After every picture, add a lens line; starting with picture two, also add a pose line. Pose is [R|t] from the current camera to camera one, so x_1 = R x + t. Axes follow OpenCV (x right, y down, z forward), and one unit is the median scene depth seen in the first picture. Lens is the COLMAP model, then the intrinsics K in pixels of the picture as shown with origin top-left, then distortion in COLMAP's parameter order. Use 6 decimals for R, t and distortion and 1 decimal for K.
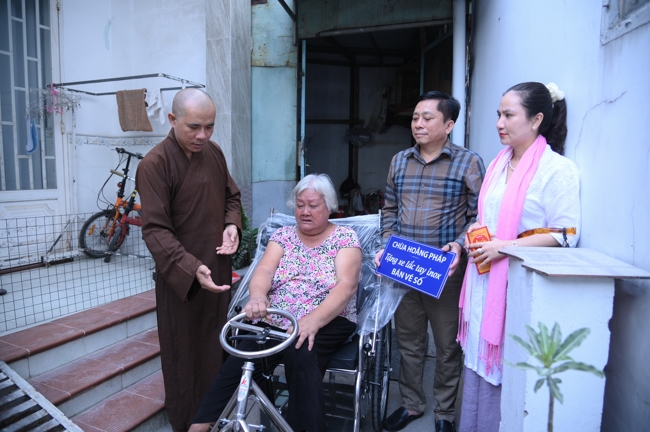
lens RADIAL K [[474.0, 0, 279.8], [0, 474.0, 217.9], [0, 0, 1]] dist [-0.051394, 0.021677]
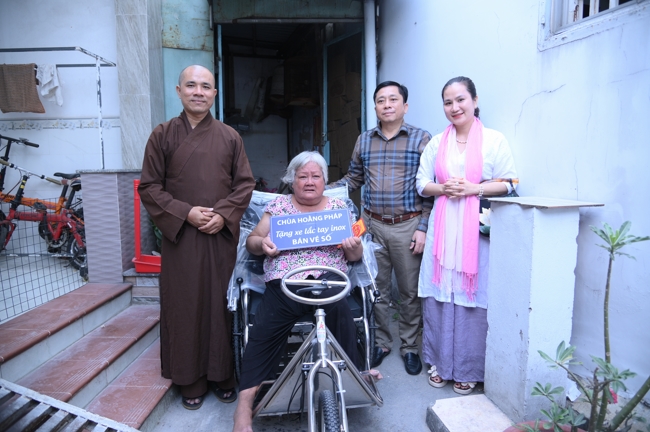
lens RADIAL K [[474.0, 0, 329.9], [0, 474.0, 215.5], [0, 0, 1]] dist [-0.051394, 0.021677]
pose [[0.910615, -0.061616, 0.408637, -0.277898], [0.057139, 0.998097, 0.023167, 0.033342], [-0.409287, 0.002253, 0.912403, -0.022598]]
